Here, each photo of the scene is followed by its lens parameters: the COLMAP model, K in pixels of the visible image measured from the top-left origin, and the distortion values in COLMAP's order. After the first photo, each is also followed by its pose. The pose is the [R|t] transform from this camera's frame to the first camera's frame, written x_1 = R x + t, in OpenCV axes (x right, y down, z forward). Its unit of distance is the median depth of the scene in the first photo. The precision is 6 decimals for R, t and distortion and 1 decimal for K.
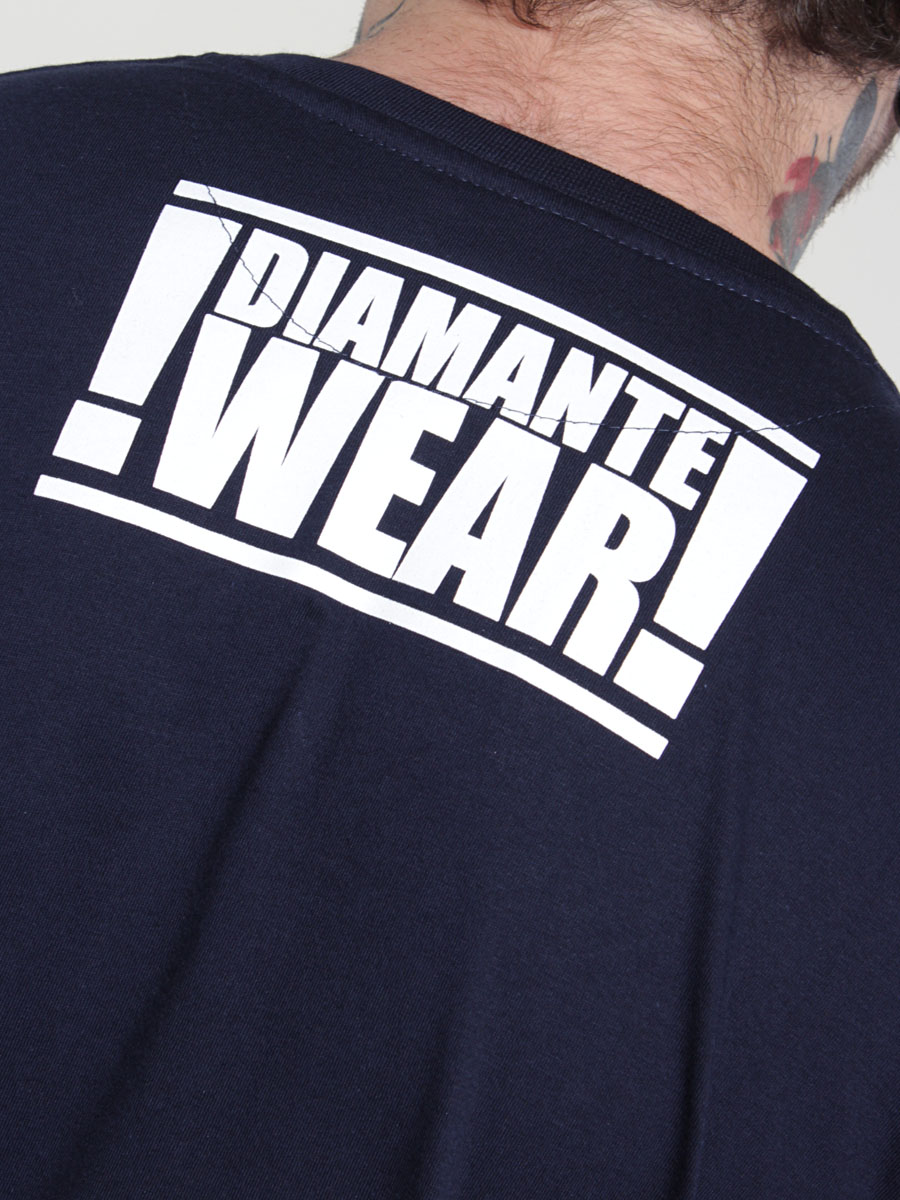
lens RADIAL K [[1846.0, 0, 441.6], [0, 1846.0, 595.7], [0, 0, 1]] dist [0.003545, 0.000000]
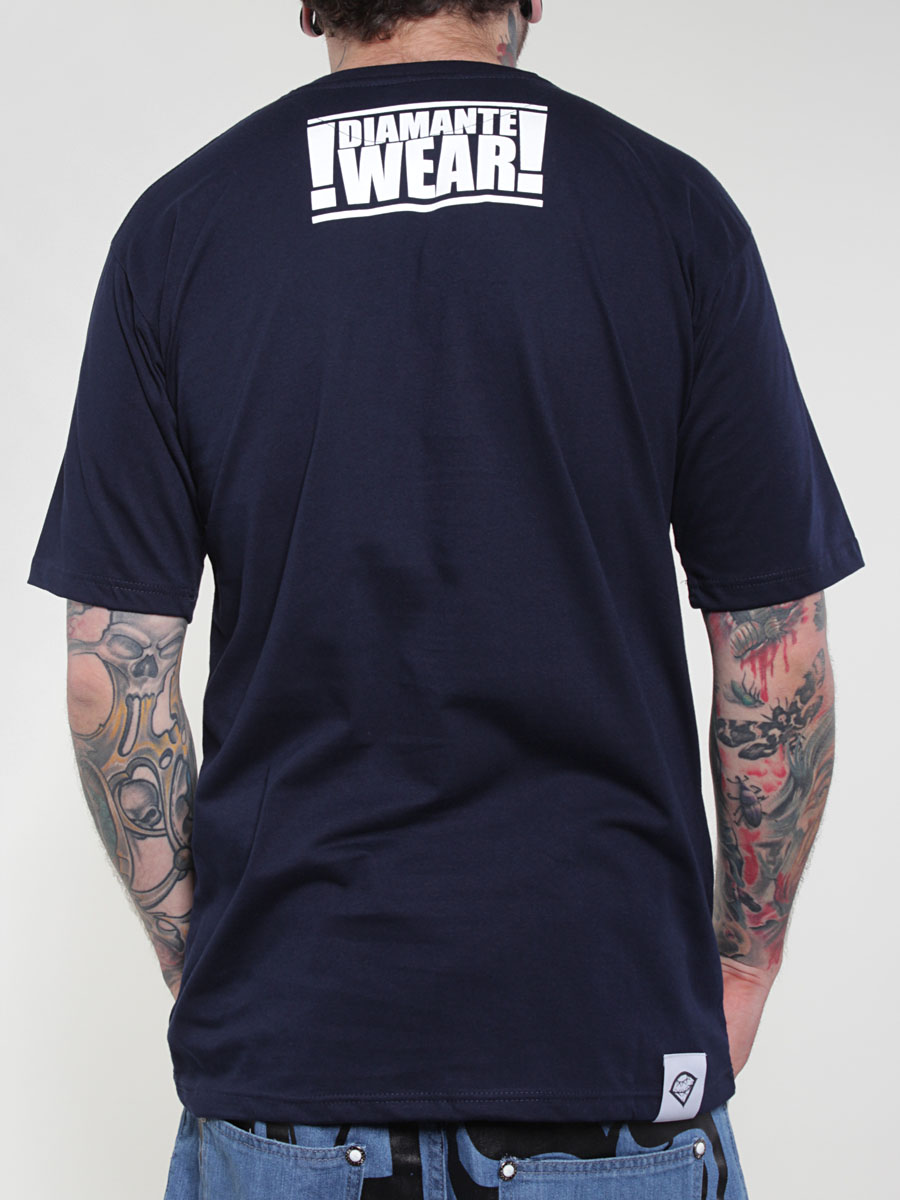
lens RADIAL K [[1509.3, 0, 460.1], [0, 1509.3, 600.5], [0, 0, 1]] dist [0.033914, 0.000000]
pose [[0.897035, -0.434278, 0.082043, -0.465002], [0.441530, 0.888775, -0.123006, 0.869376], [-0.019499, 0.146565, 0.989009, -1.281147]]
